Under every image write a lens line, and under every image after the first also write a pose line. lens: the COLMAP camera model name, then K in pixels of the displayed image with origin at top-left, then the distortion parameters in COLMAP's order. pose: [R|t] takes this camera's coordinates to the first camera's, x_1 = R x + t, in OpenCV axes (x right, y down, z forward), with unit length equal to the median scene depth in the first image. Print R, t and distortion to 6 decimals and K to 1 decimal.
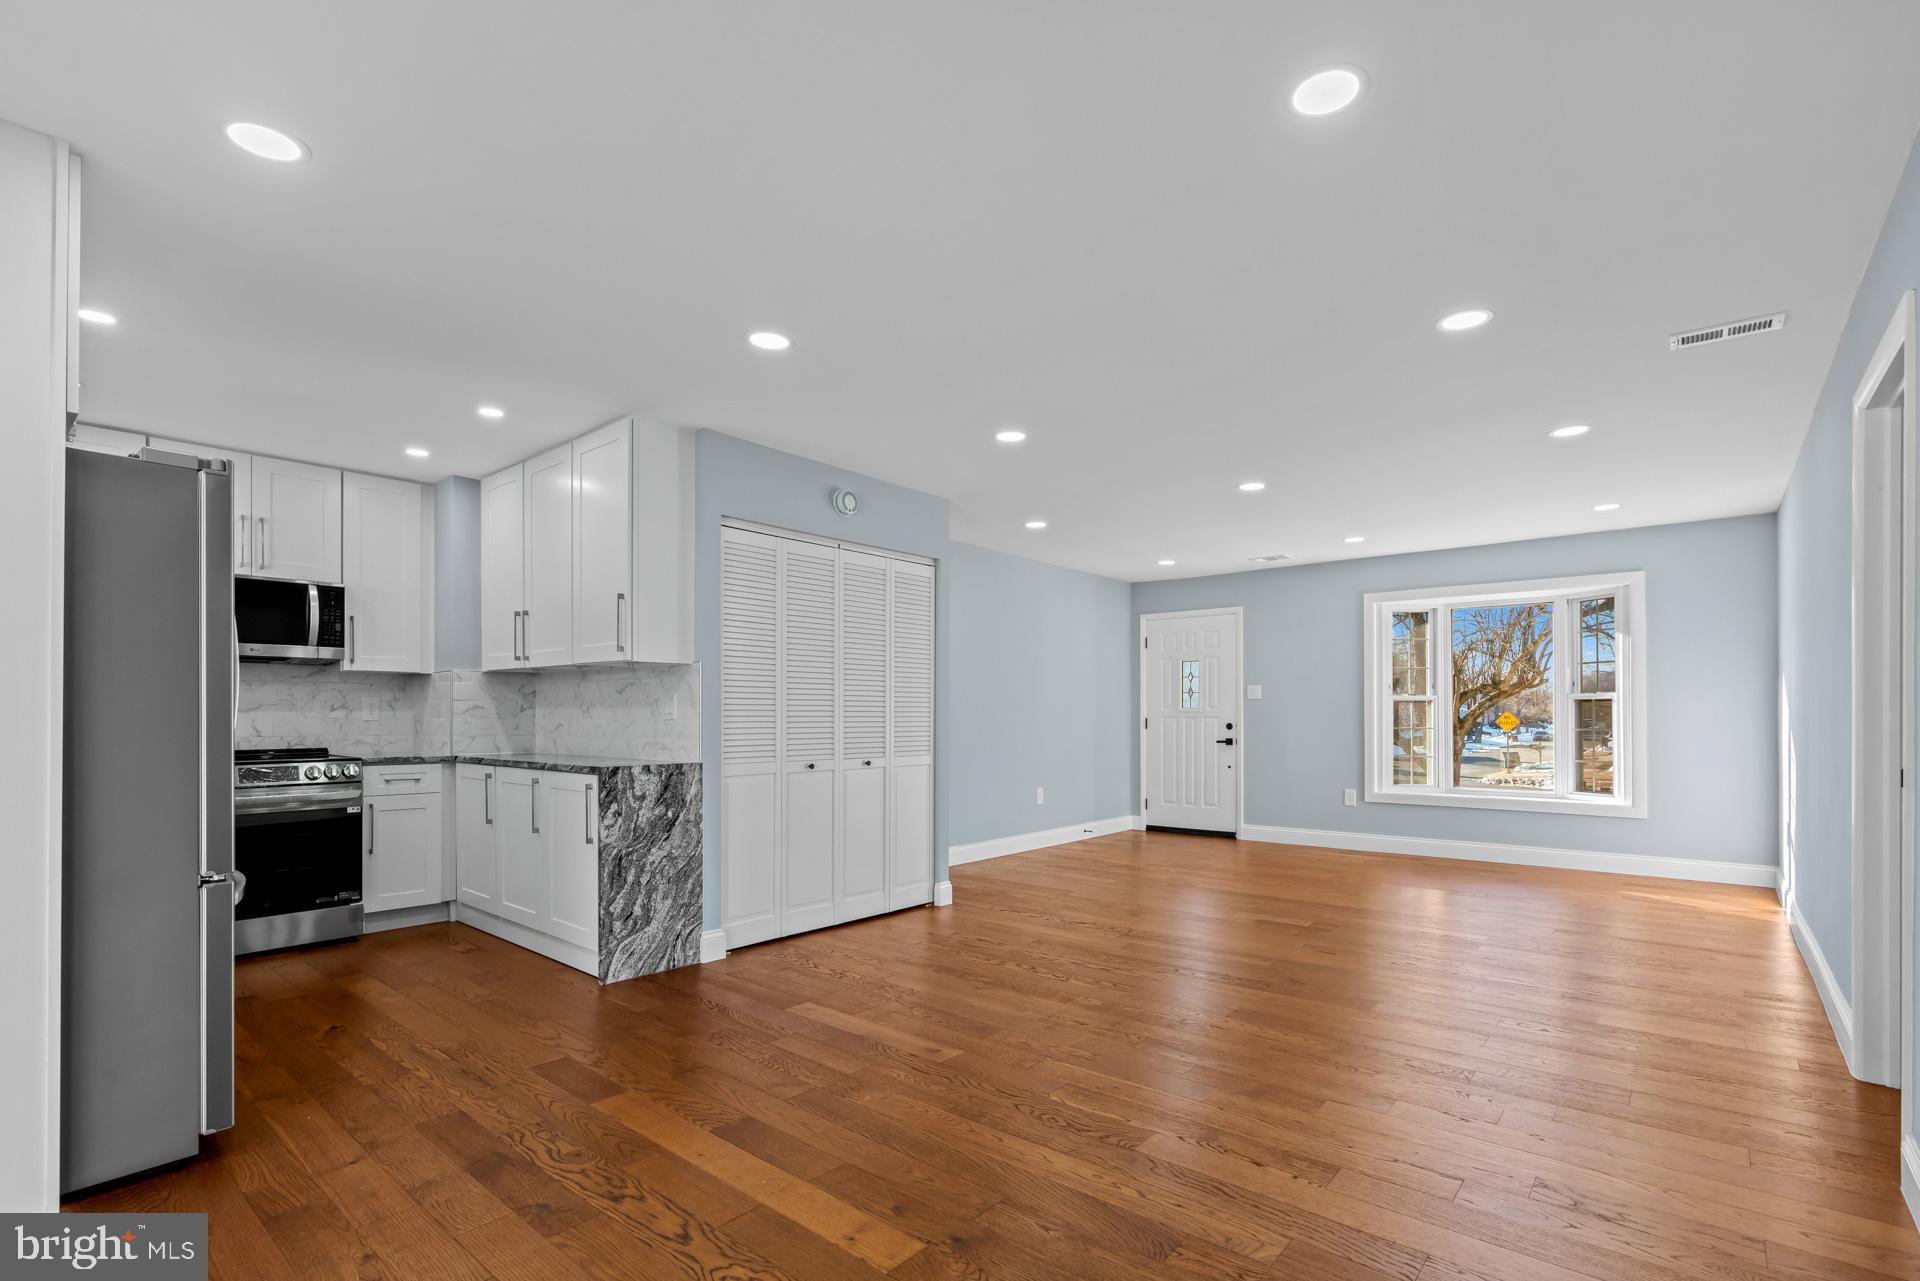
lens RADIAL K [[876.8, 0, 972.4], [0, 876.8, 722.0], [0, 0, 1]] dist [-0.012315, 0.005950]
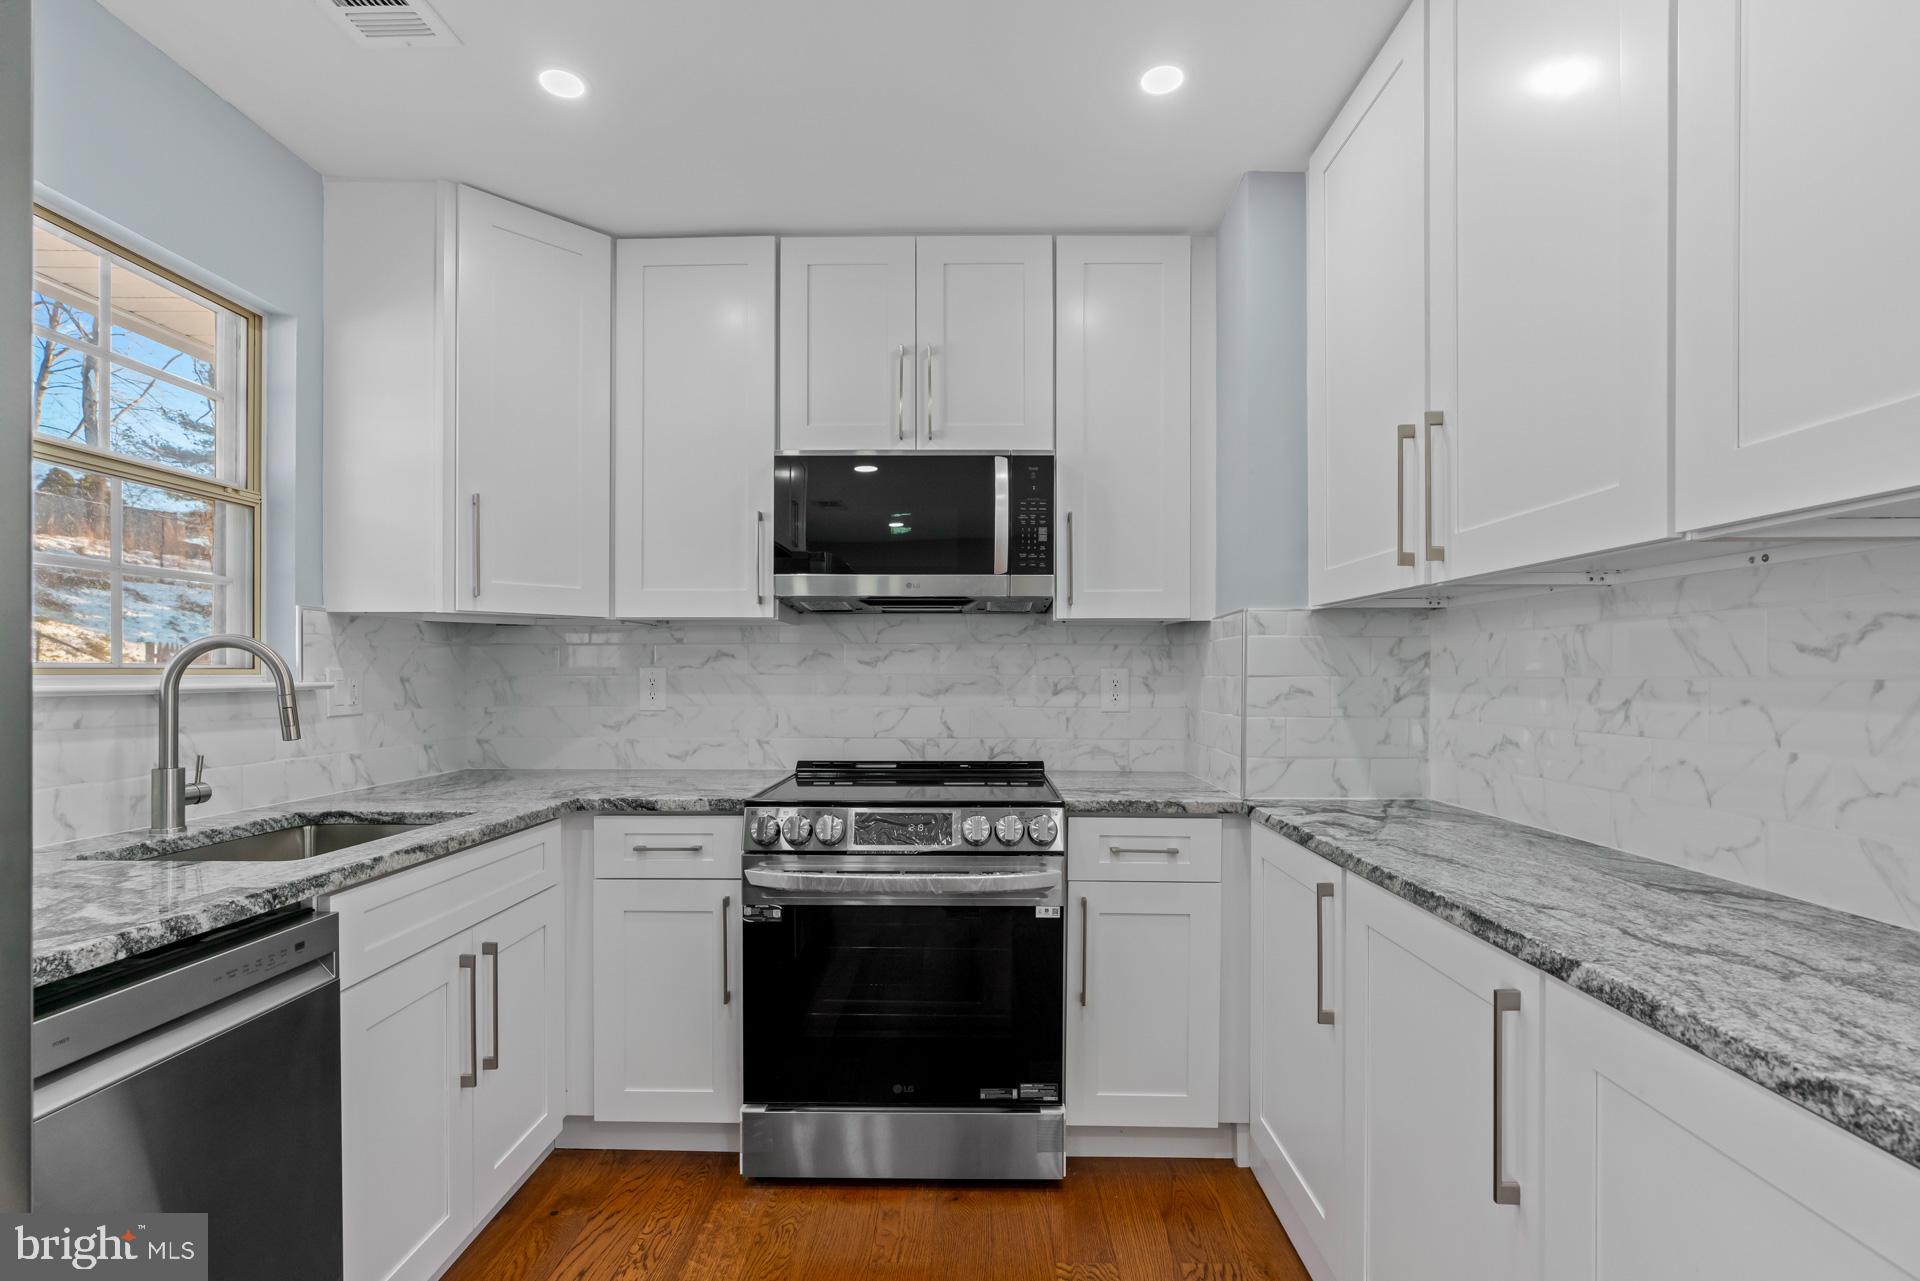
lens RADIAL K [[876.8, 0, 967.5], [0, 876.8, 681.9], [0, 0, 1]] dist [-0.012315, 0.005950]
pose [[0.639521, 0.007337, -0.768739, -0.364434], [-0.009125, 0.999956, 0.001953, -0.022523], [0.768720, 0.005766, 0.639560, 0.643518]]
